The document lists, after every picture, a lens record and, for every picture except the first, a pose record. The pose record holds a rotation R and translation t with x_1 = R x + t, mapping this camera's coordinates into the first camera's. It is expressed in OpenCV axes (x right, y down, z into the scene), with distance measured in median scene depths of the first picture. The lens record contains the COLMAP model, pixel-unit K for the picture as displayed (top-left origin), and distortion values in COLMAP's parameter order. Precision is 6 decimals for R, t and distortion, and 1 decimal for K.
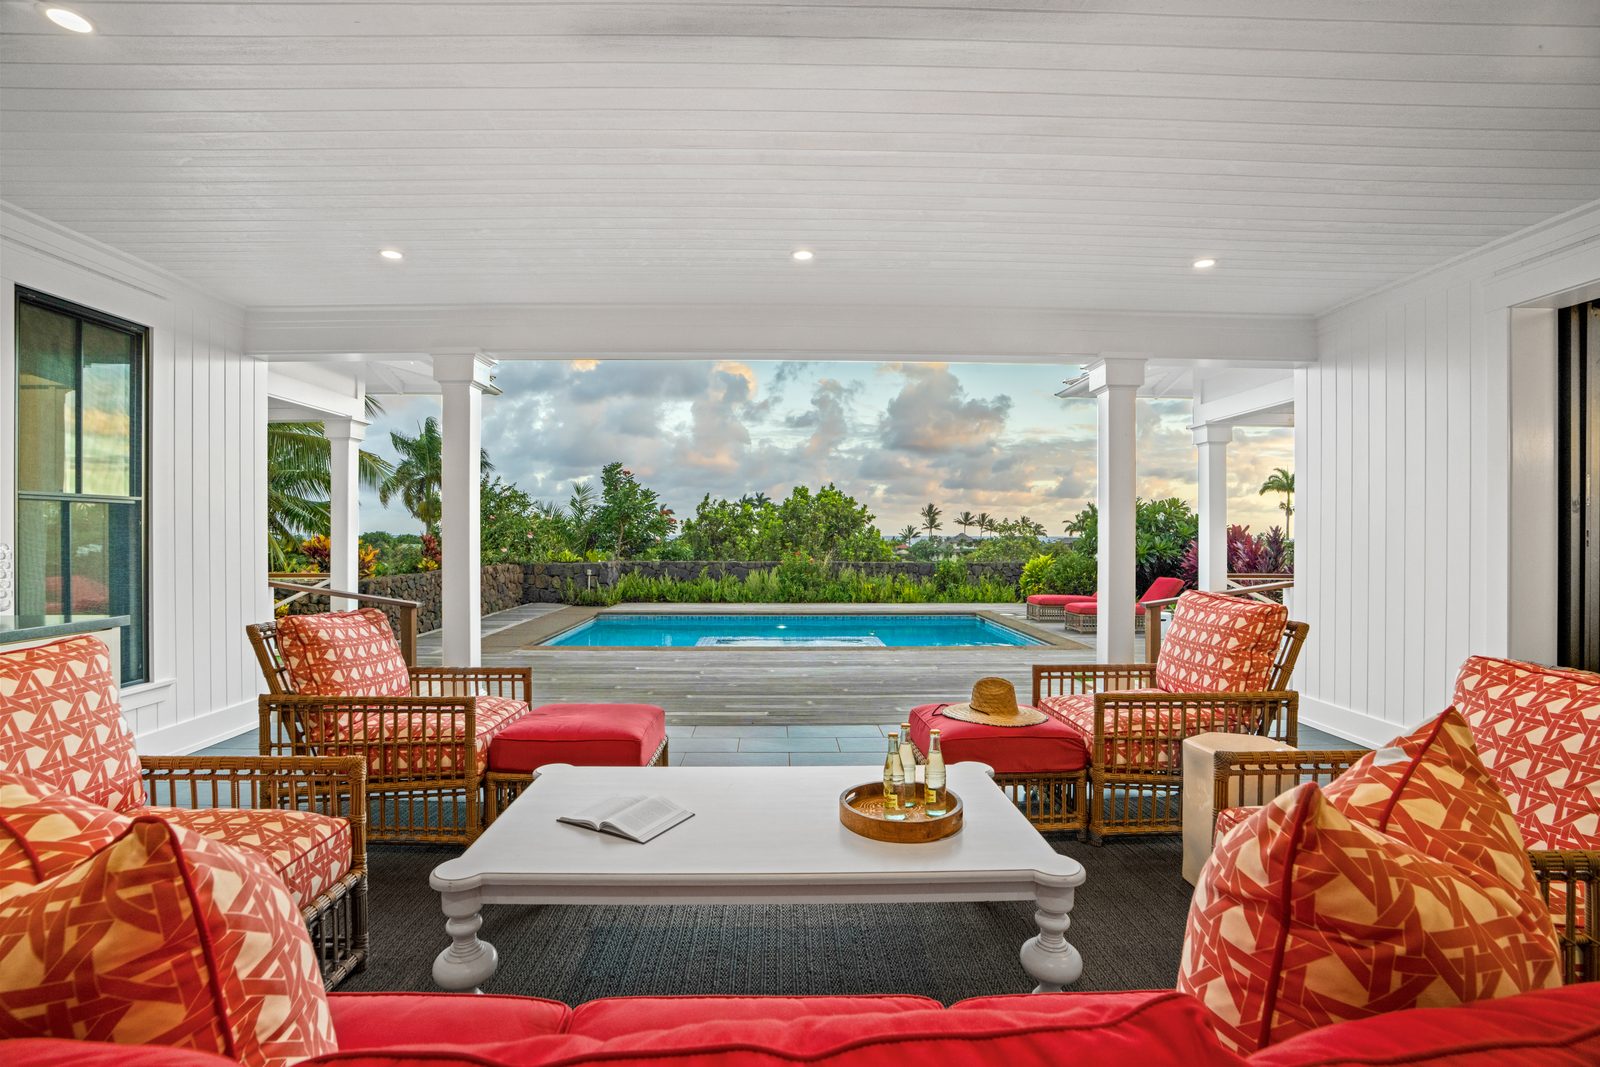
lens RADIAL K [[744.1, 0, 785.3], [0, 744.1, 533.3], [0, 0, 1]] dist [-0.074780, 0.033324]
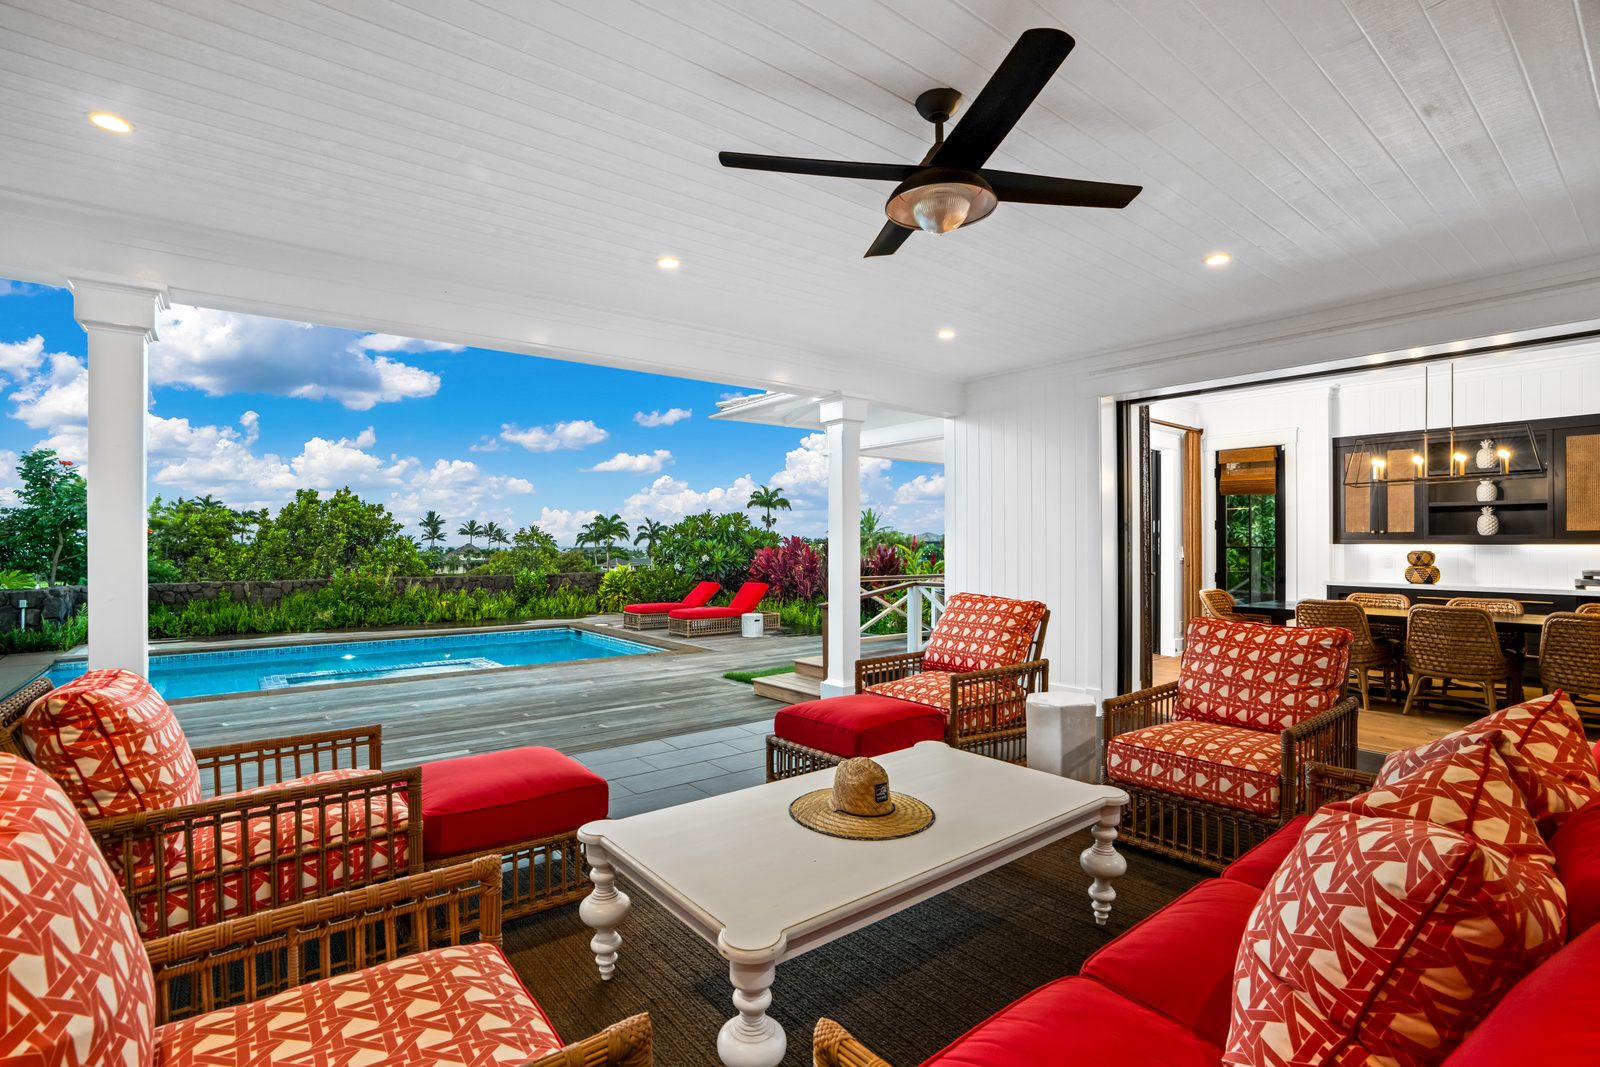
lens RADIAL K [[754.5, 0, 785.9], [0, 754.5, 538.2], [0, 0, 1]] dist [-0.076381, 0.035098]
pose [[0.800209, -0.001287, 0.599720, -0.096178], [0.005345, 0.999973, -0.004986, -0.001416], [-0.599698, 0.007195, 0.800194, 0.025982]]
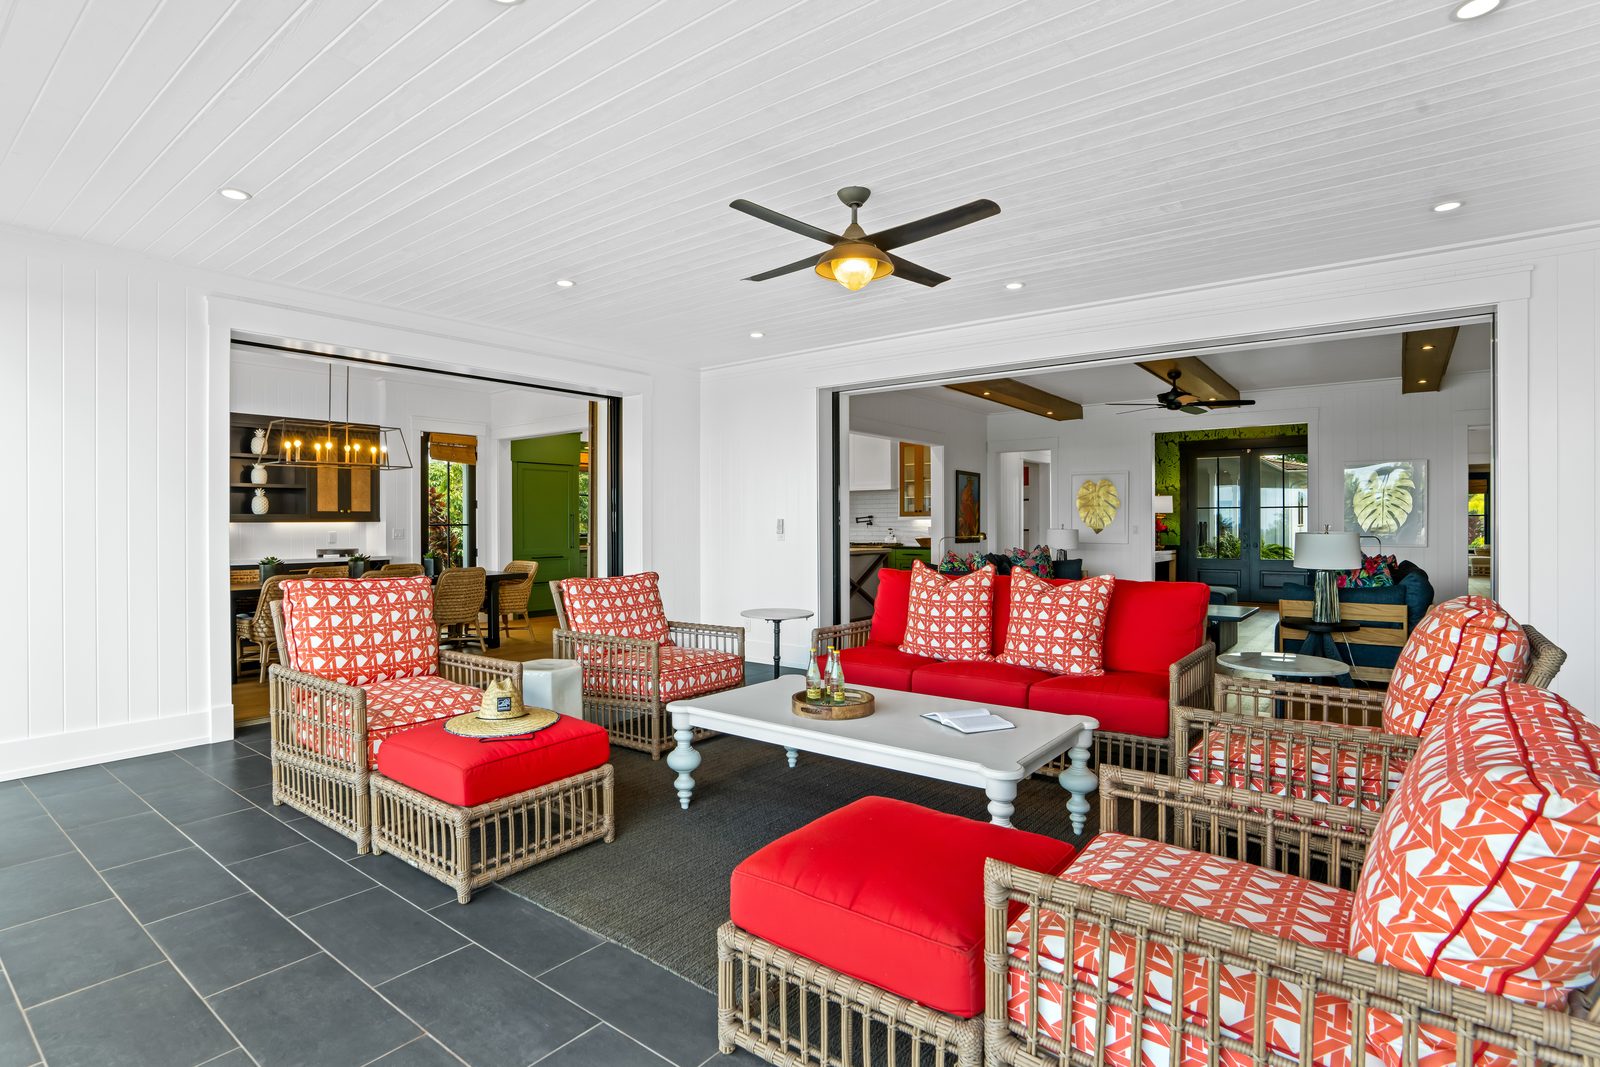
lens RADIAL K [[791.8, 0, 791.5], [0, 791.8, 531.0], [0, 0, 1]] dist [-0.069218, 0.036640]
pose [[-0.774219, -0.003944, 0.632905, -0.104363], [0.007665, 0.999849, 0.015607, 0.002456], [-0.632871, 0.016935, -0.774072, 0.276377]]
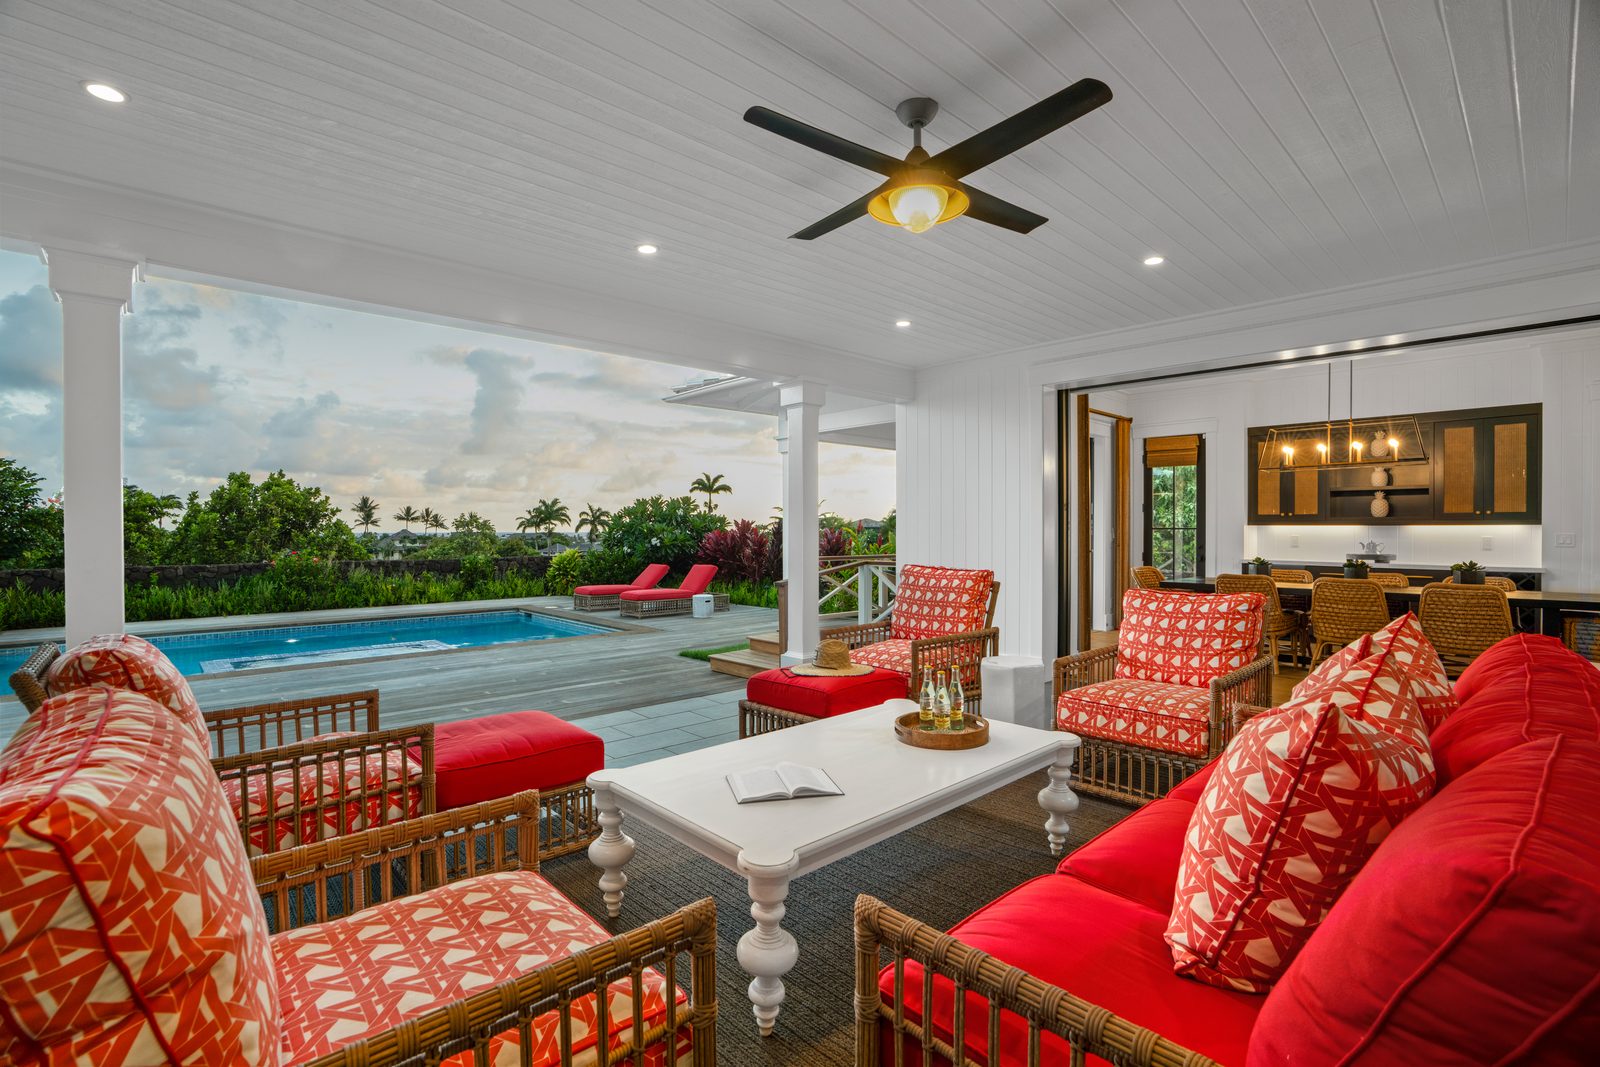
lens RADIAL K [[744.1, 0, 785.3], [0, 744.1, 533.3], [0, 0, 1]] dist [-0.074780, 0.033324]
pose [[0.750554, -0.008238, 0.660757, -0.109567], [0.004417, 0.999962, 0.007451, 0.001954], [-0.660794, -0.002674, 0.750563, 0.024358]]
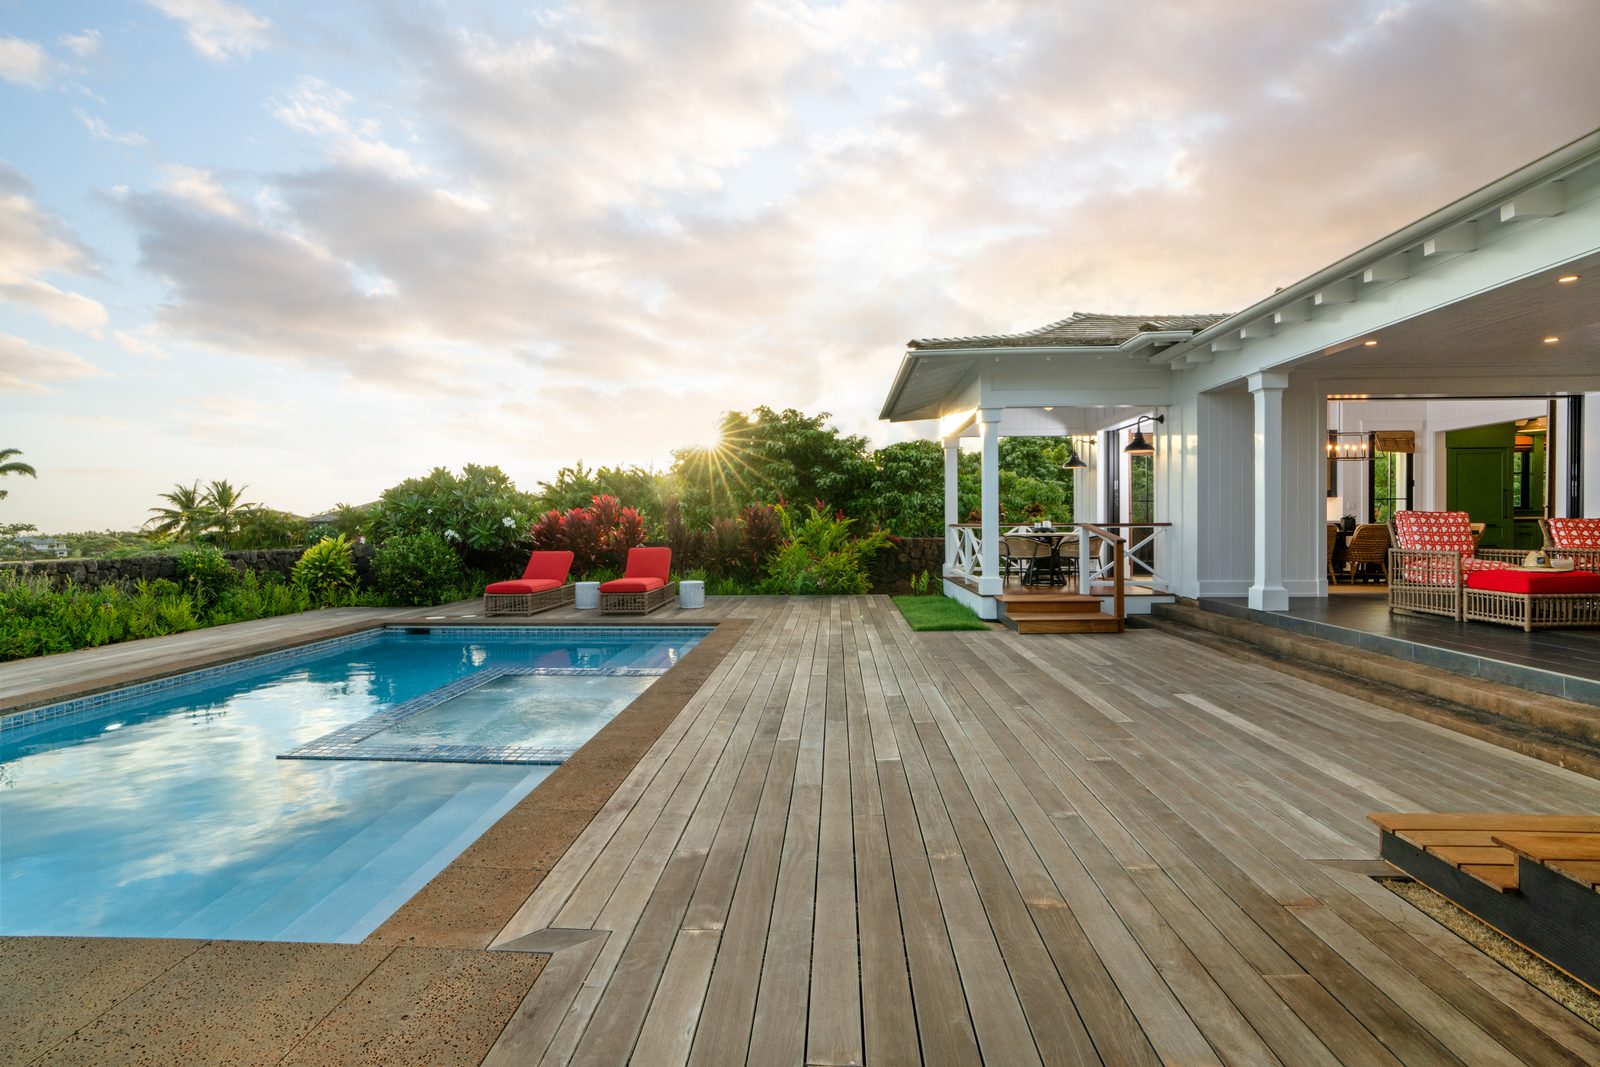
lens RADIAL K [[791.8, 0, 791.5], [0, 791.8, 531.0], [0, 0, 1]] dist [-0.069218, 0.036640]
pose [[0.075018, -0.015866, 0.997056, -0.349794], [0.011988, 0.999815, 0.015008, 0.018203], [-0.997110, 0.010827, 0.075194, 0.523660]]
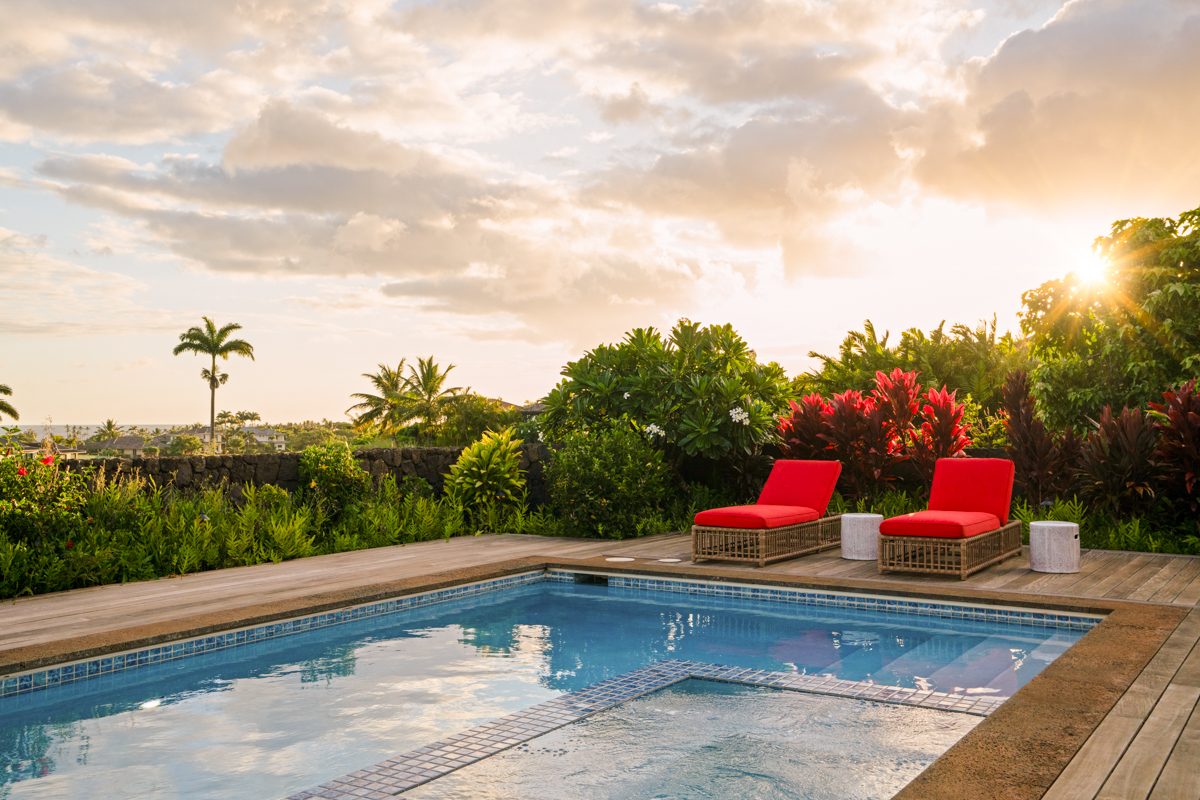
lens RADIAL K [[1167.9, 0, 590.6], [0, 1167.9, 401.6], [0, 0, 1]] dist [0.065875, 0.022024]
pose [[0.549777, 0.009295, 0.835260, -0.256955], [0.002726, 0.999913, -0.012922, 0.020529], [-0.835307, 0.009381, 0.549704, 0.538145]]
